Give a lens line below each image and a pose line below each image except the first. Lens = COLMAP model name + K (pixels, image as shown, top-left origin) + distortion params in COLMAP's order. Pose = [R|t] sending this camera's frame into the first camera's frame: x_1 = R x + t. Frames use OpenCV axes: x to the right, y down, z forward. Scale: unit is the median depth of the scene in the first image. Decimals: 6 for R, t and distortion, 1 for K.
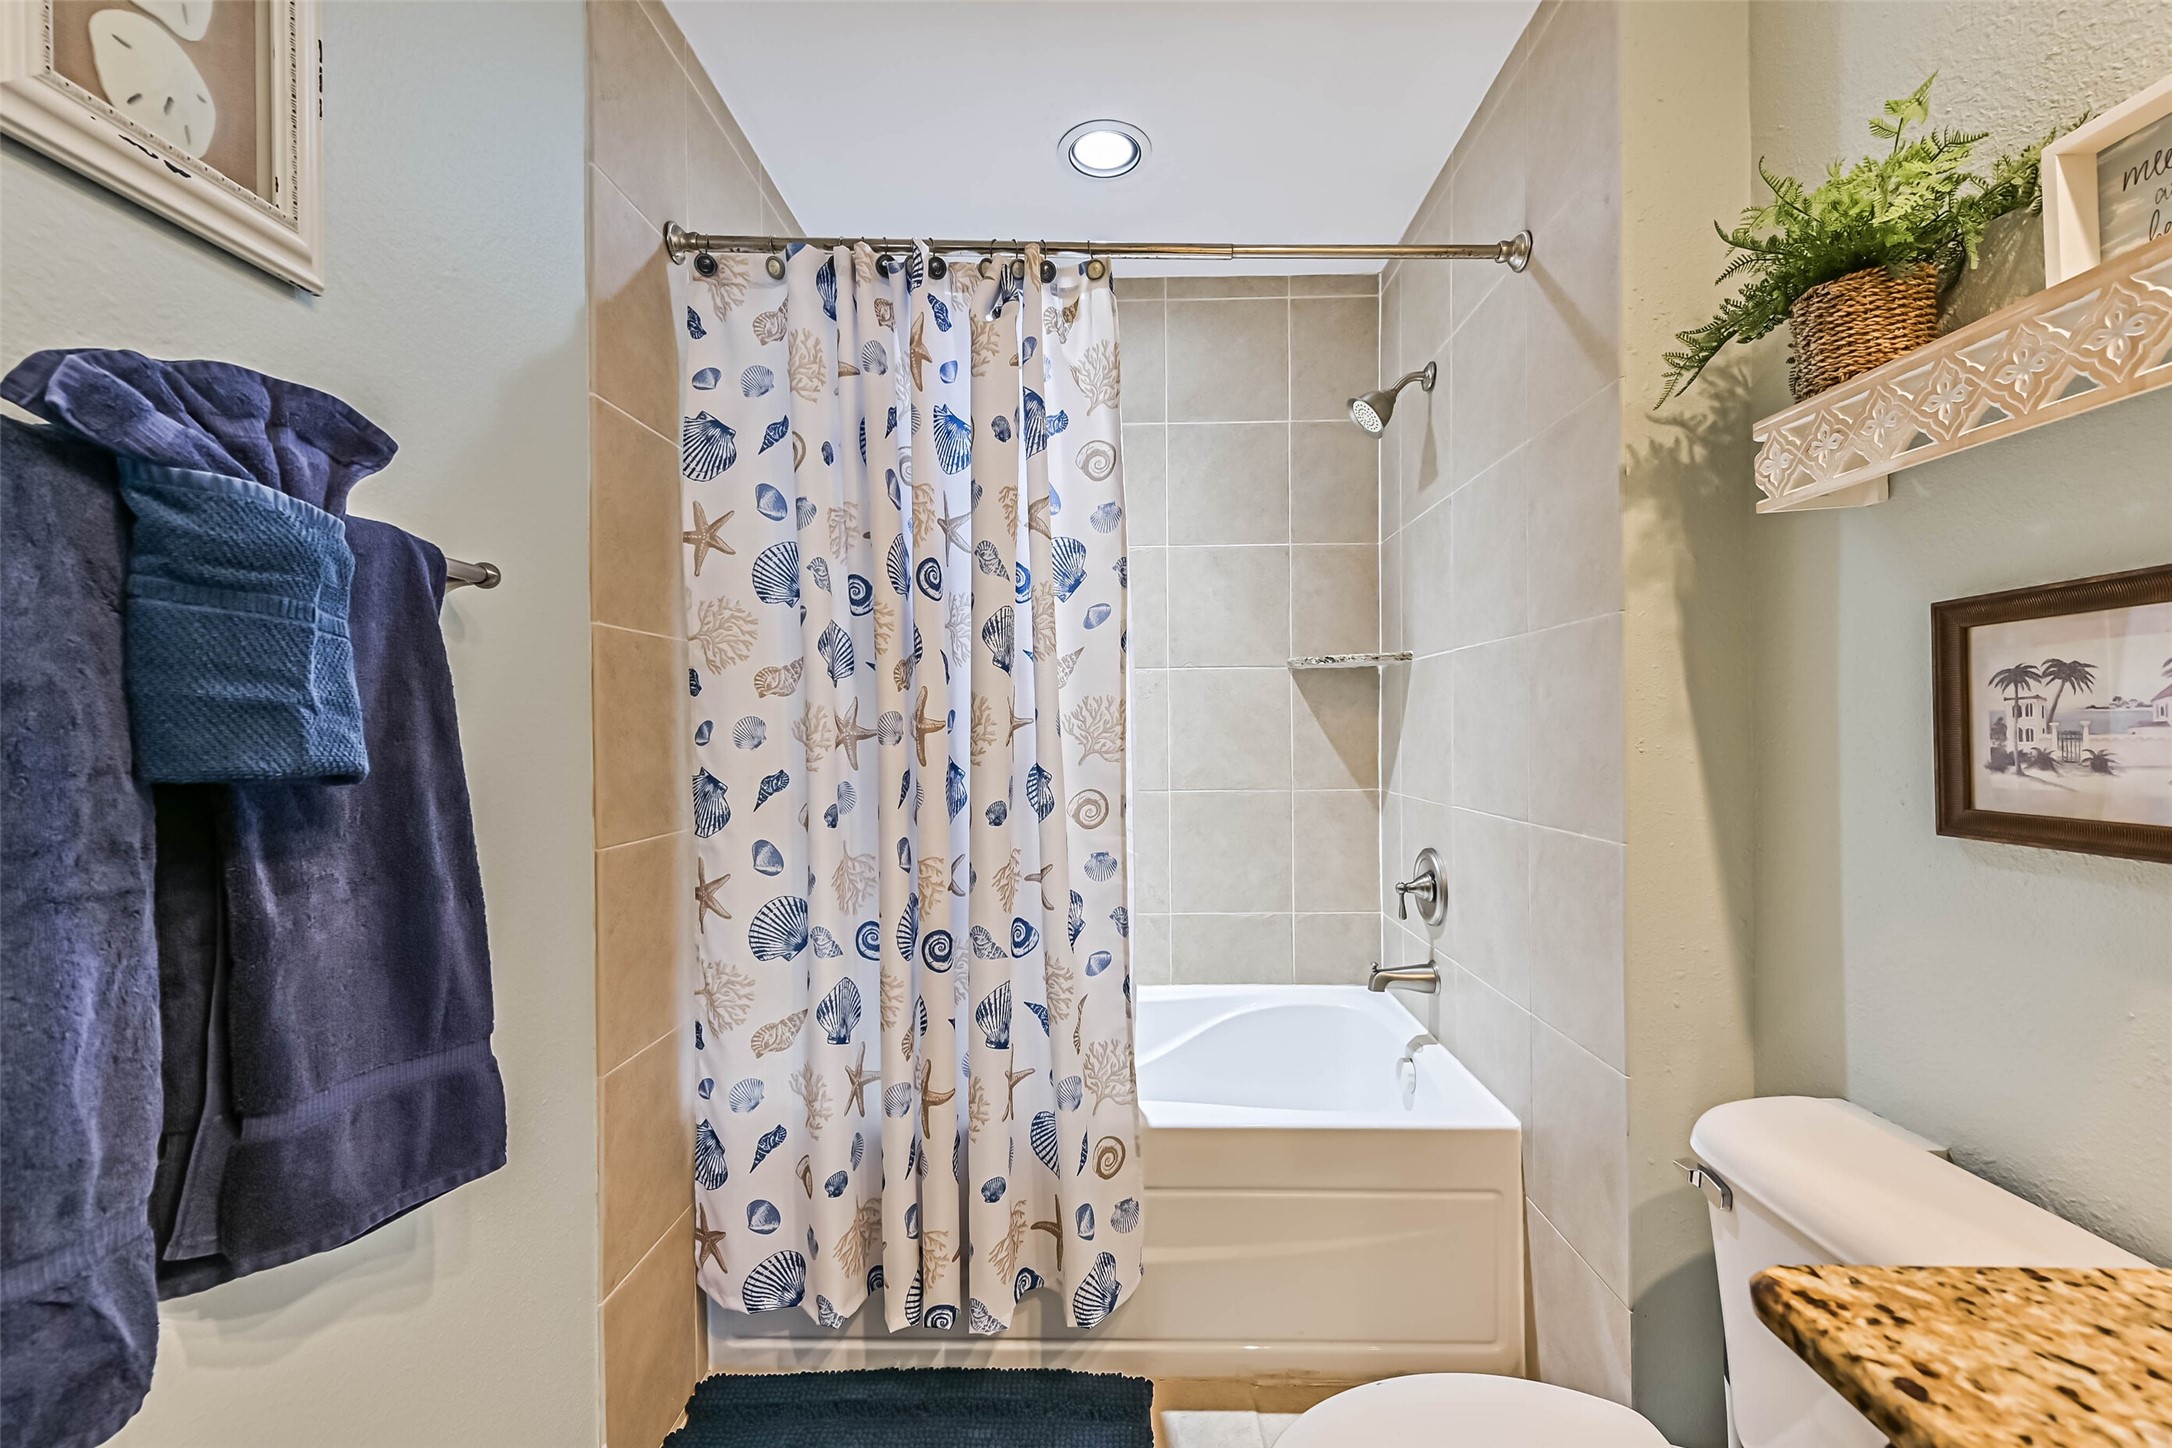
lens RADIAL K [[870.9, 0, 1093.6], [0, 870.9, 728.4], [0, 0, 1]] dist [0.014591, -0.004788]
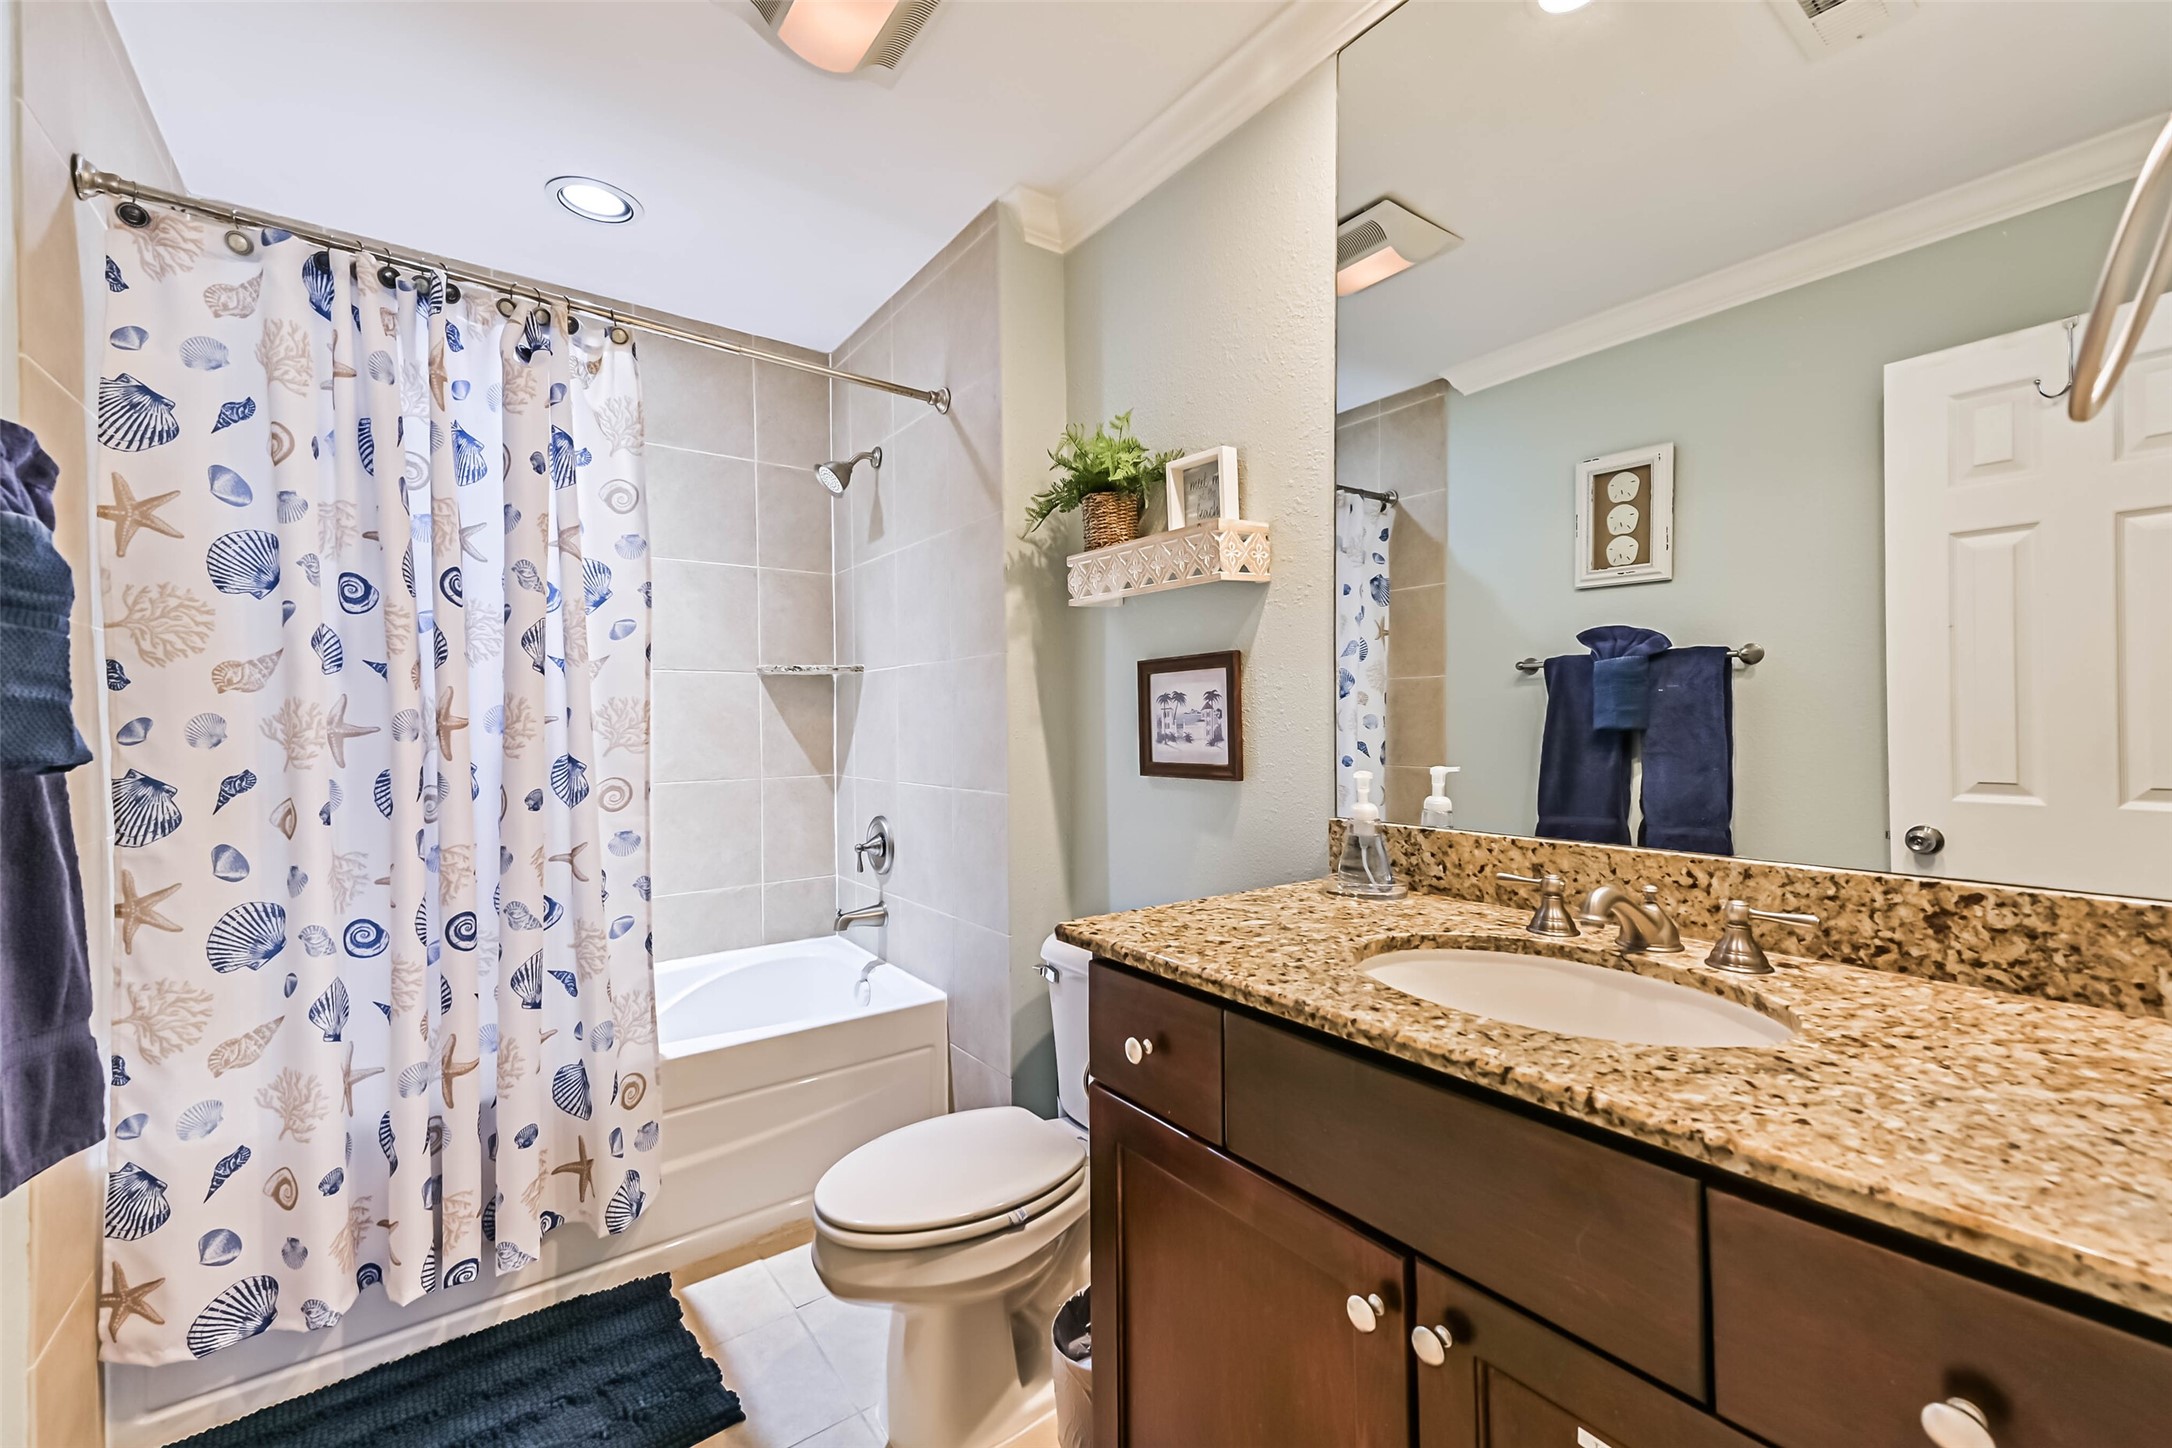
lens RADIAL K [[885.1, 0, 1105.1], [0, 885.1, 741.5], [0, 0, 1]] dist [0.019848, -0.000449]
pose [[0.787858, -0.014614, 0.615684, -0.225417], [0.004522, 0.999829, 0.017946, 0.003433], [-0.615841, -0.011355, 0.787789, -0.349485]]
